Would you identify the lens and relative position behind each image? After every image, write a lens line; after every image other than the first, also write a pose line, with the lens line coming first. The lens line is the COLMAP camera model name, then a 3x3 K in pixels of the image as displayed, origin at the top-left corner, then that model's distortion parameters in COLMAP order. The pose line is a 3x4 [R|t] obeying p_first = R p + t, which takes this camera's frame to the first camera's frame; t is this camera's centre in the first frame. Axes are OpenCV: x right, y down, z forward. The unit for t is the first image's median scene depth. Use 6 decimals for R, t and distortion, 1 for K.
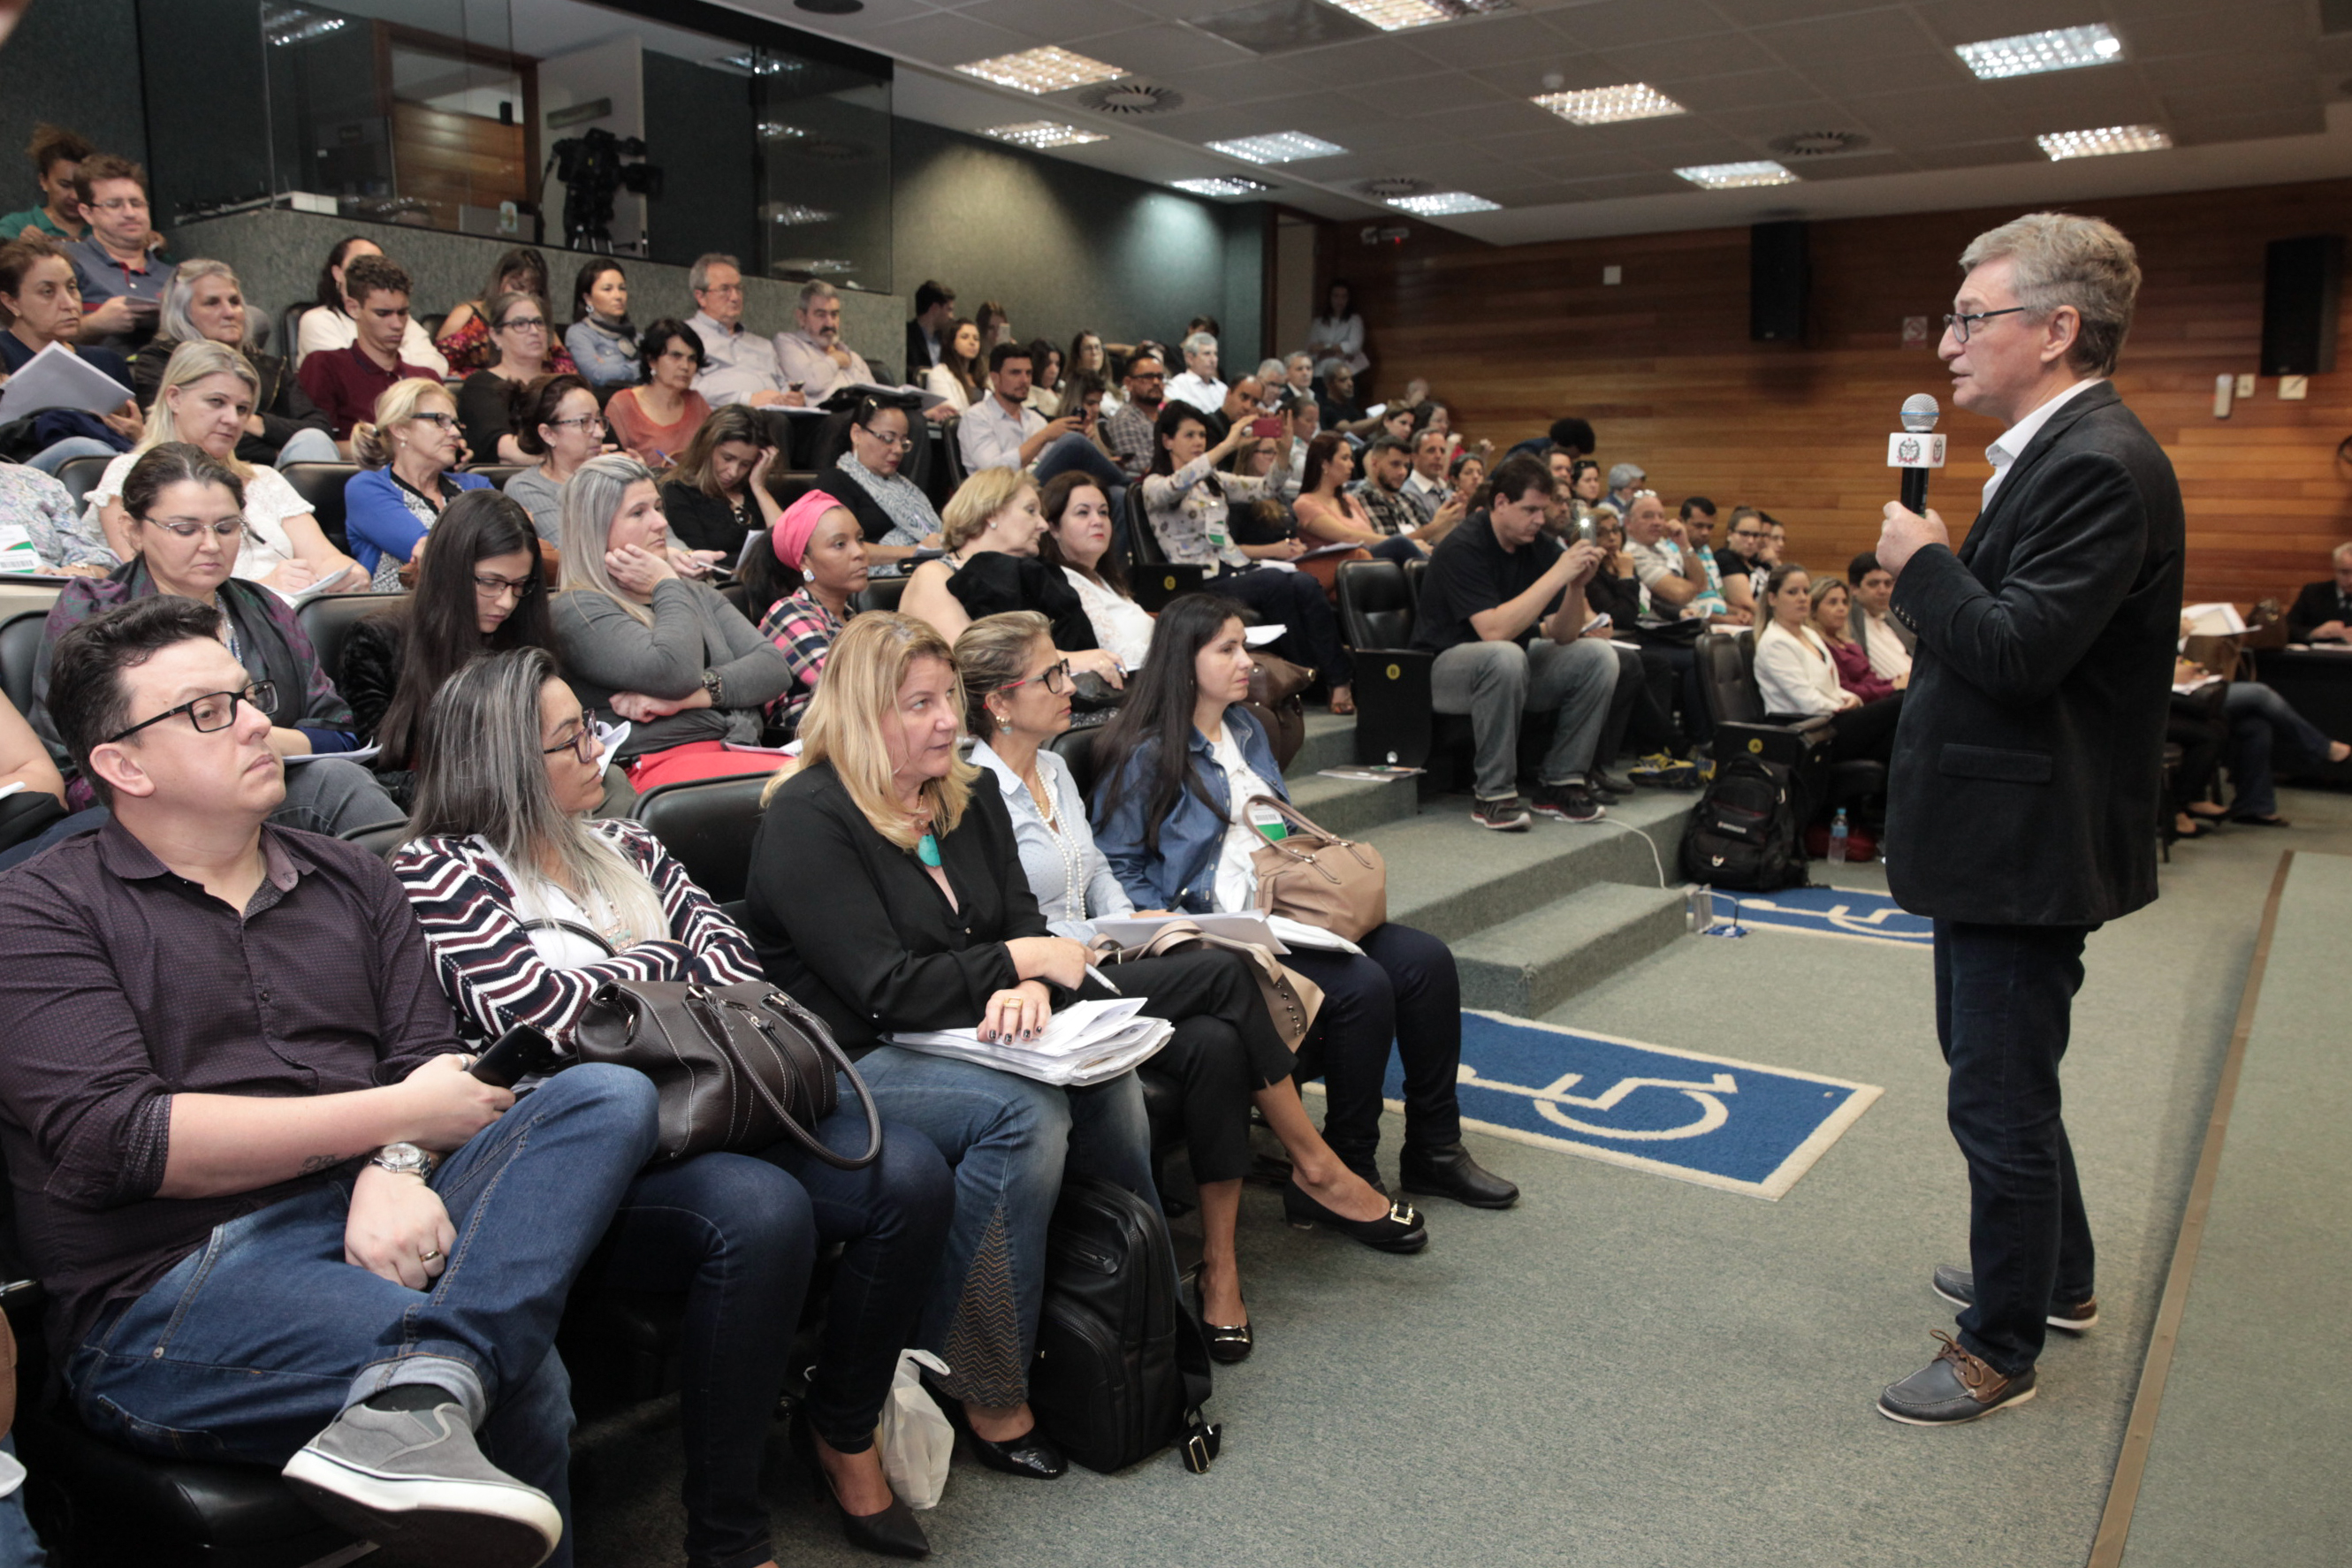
lens RADIAL K [[1688.7, 0, 1176.0], [0, 1688.7, 784.0], [0, 0, 1]] dist [-0.033584, 0.002542]
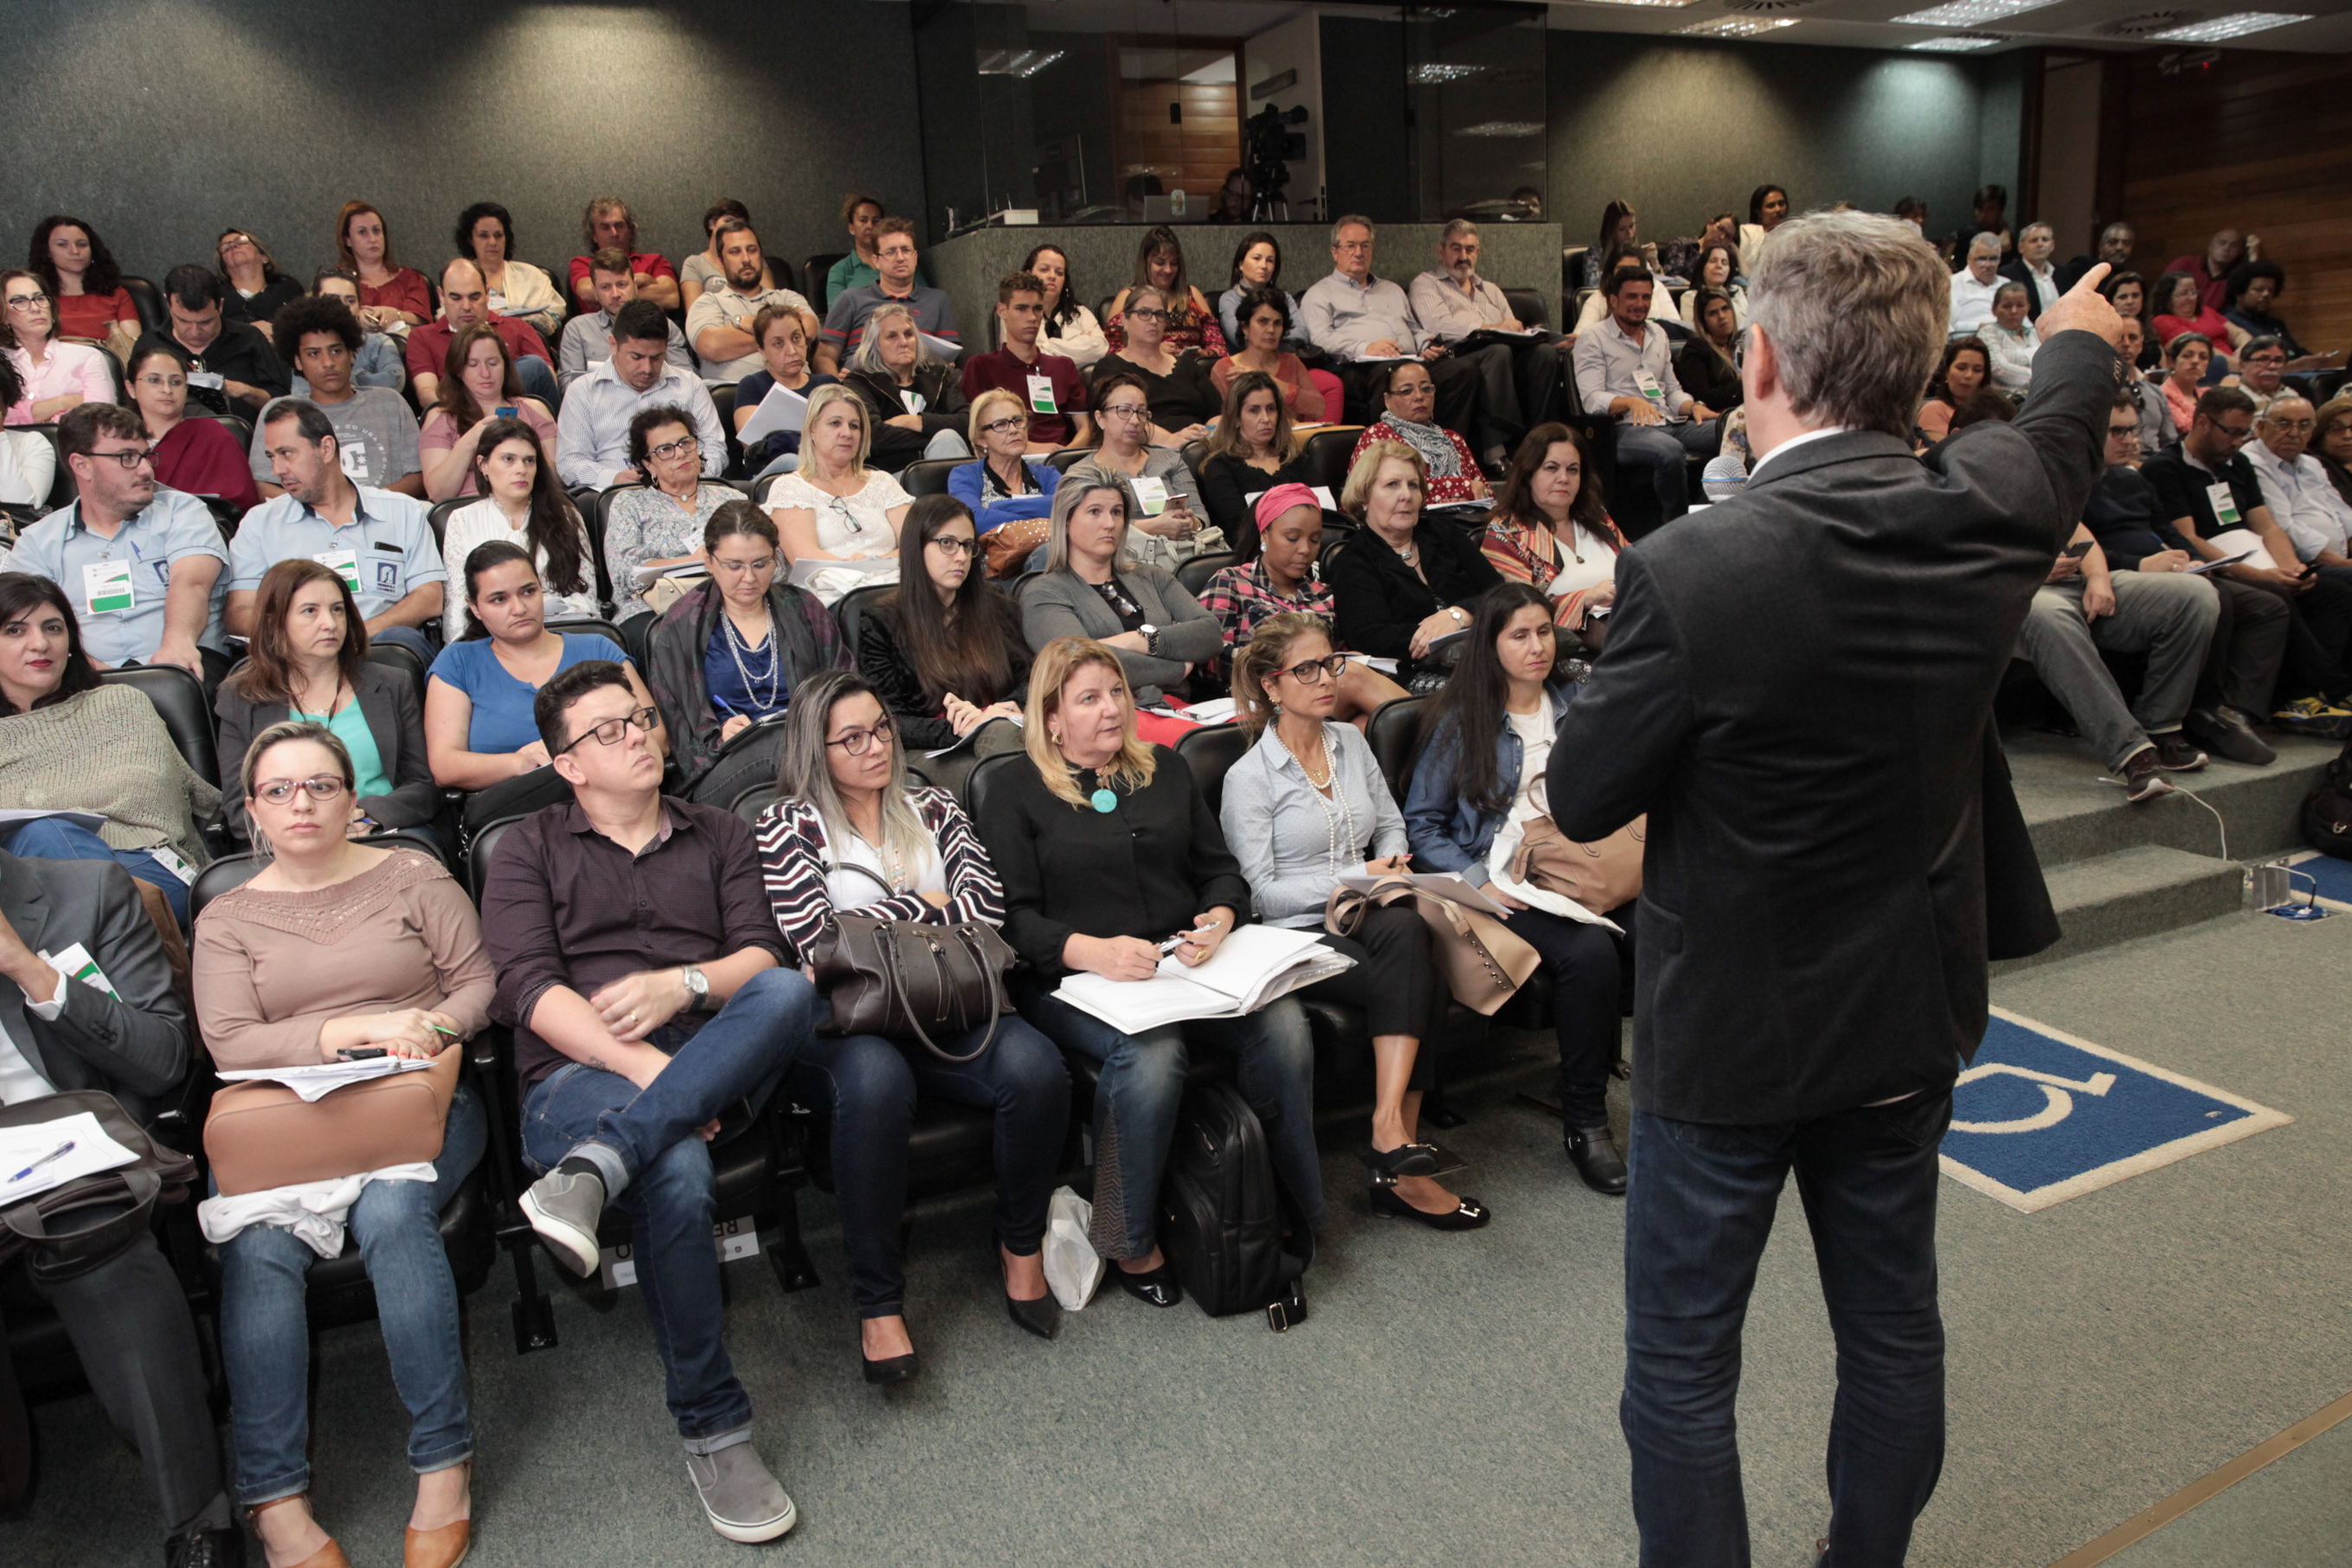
lens RADIAL K [[1647.5, 0, 1176.0], [0, 1647.5, 784.0], [0, 0, 1]] dist [-0.071372, 0.002842]
pose [[0.855299, 0.073753, -0.512859, 0.328815], [-0.018530, 0.993538, 0.111975, -0.083990], [0.517803, -0.086269, 0.851139, -0.038642]]
